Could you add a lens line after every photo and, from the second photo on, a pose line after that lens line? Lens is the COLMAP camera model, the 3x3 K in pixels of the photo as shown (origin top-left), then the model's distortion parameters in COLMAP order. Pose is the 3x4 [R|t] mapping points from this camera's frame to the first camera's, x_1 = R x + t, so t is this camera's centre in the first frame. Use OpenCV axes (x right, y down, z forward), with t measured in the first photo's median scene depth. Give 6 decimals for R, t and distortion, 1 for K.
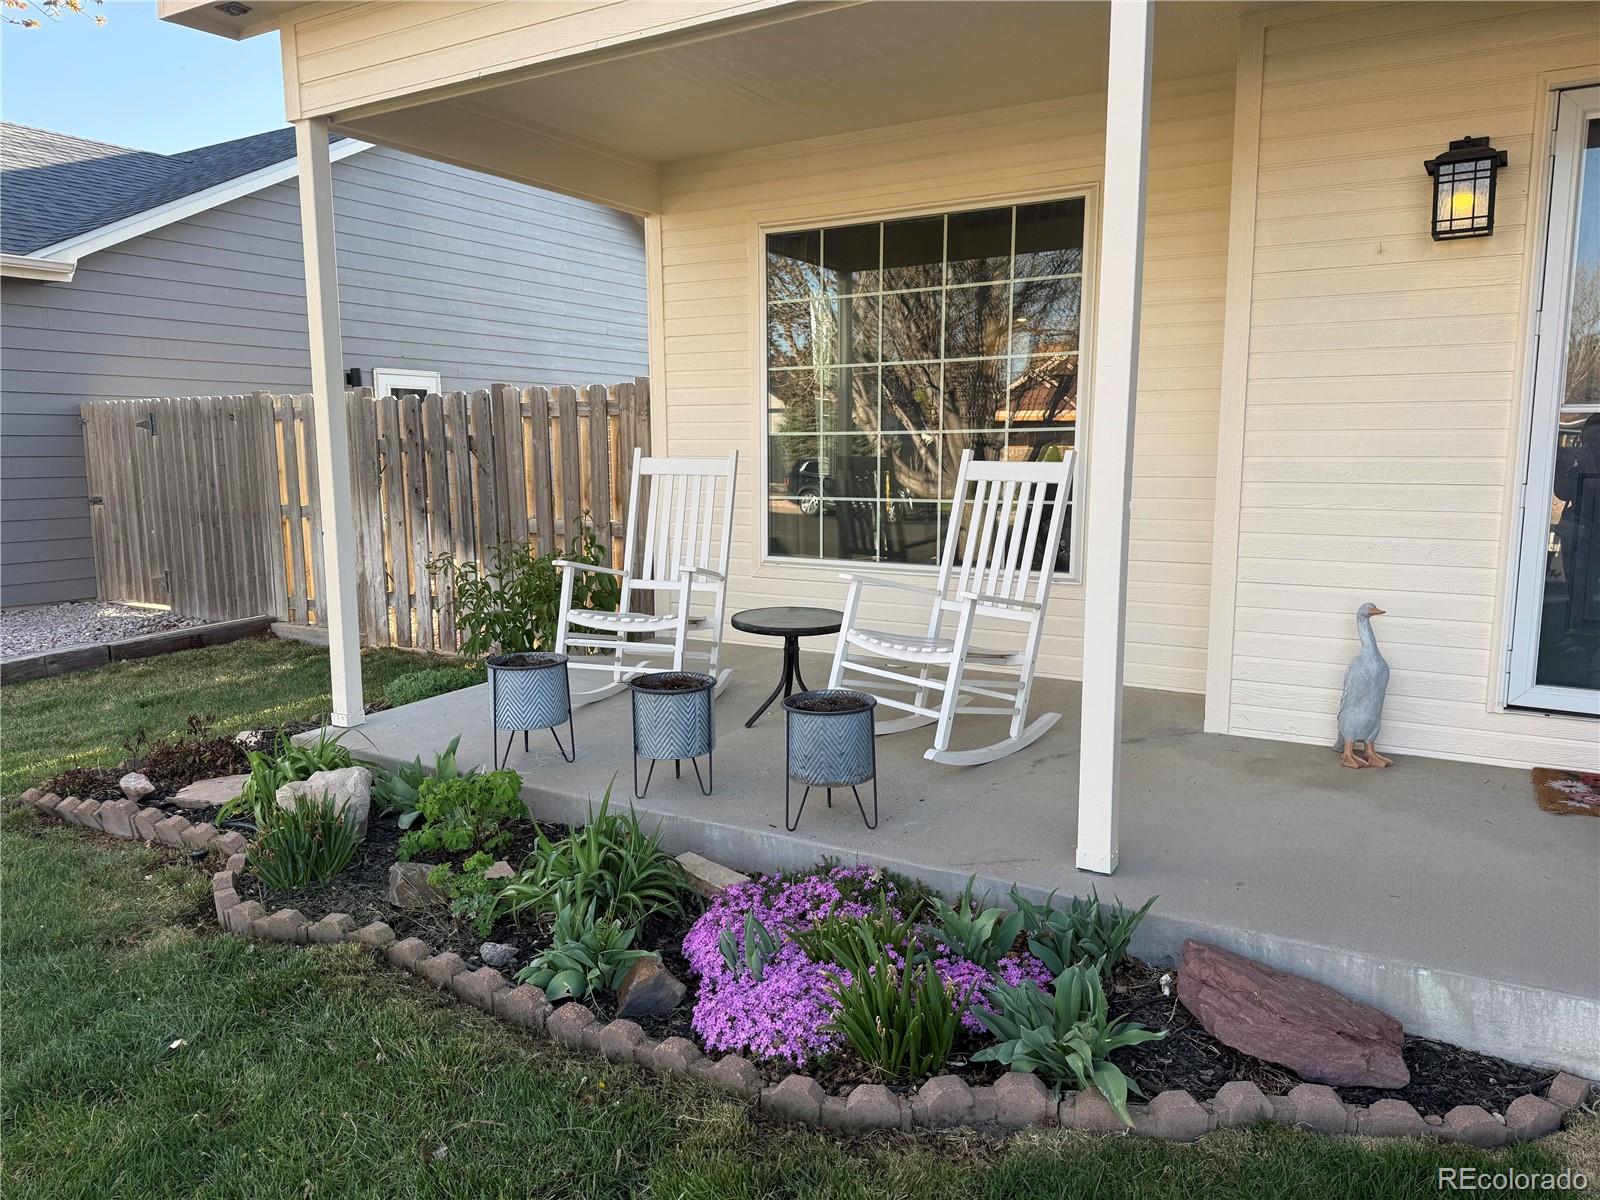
lens RADIAL K [[1124.5, 0, 800.7], [0, 1124.5, 600.5], [0, 0, 1]] dist [0.038995, -0.000474]
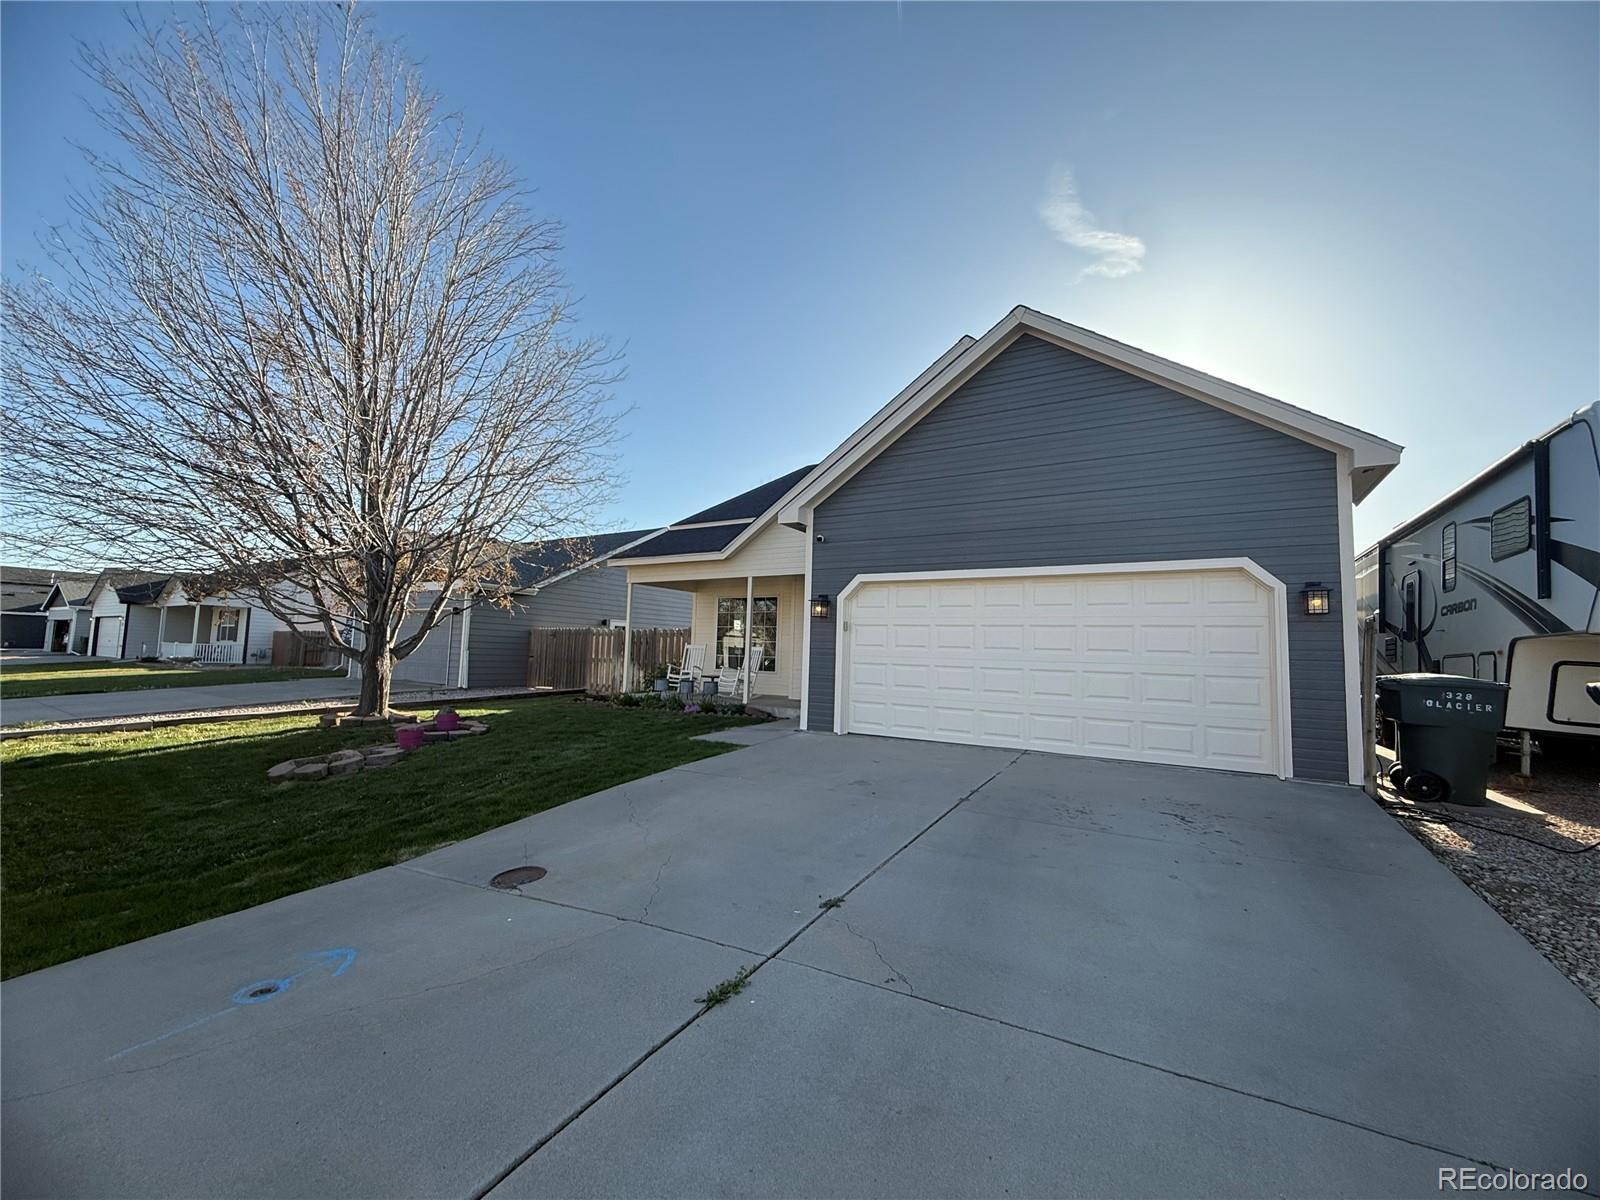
lens RADIAL K [[636.2, 0, 801.0], [0, 636.2, 601.9], [0, 0, 1]] dist [0.000895, 0.000448]
pose [[0.999479, 0.032077, 0.003489, 0.265900], [-0.030512, 0.974761, -0.221156, 0.225058], [-0.010495, 0.220934, 0.975232, -1.361984]]
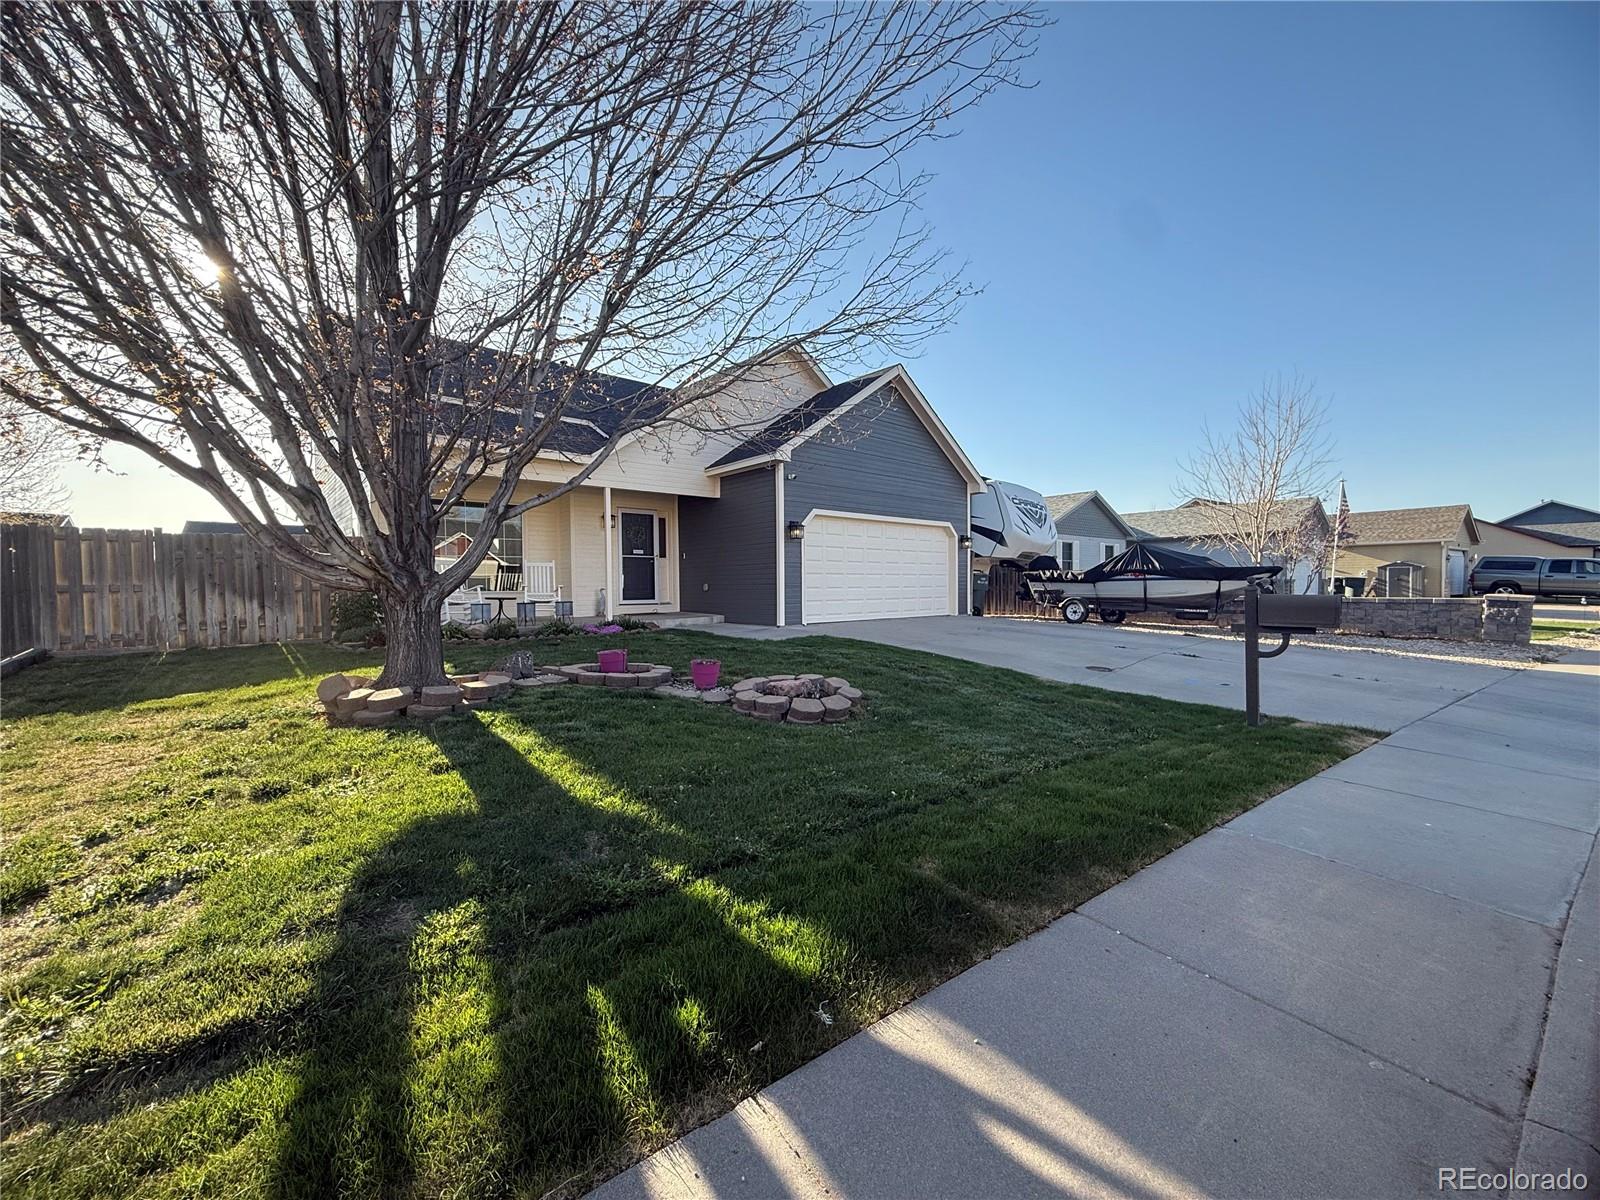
lens RADIAL K [[636.2, 0, 799.1], [0, 636.2, 598.2], [0, 0, 1]] dist [0.000895, 0.000448]
pose [[0.294122, -0.021667, 0.955522, -1.385117], [0.139732, 0.989976, -0.020563, 0.155512], [-0.945498, 0.139565, 0.294201, -0.531137]]
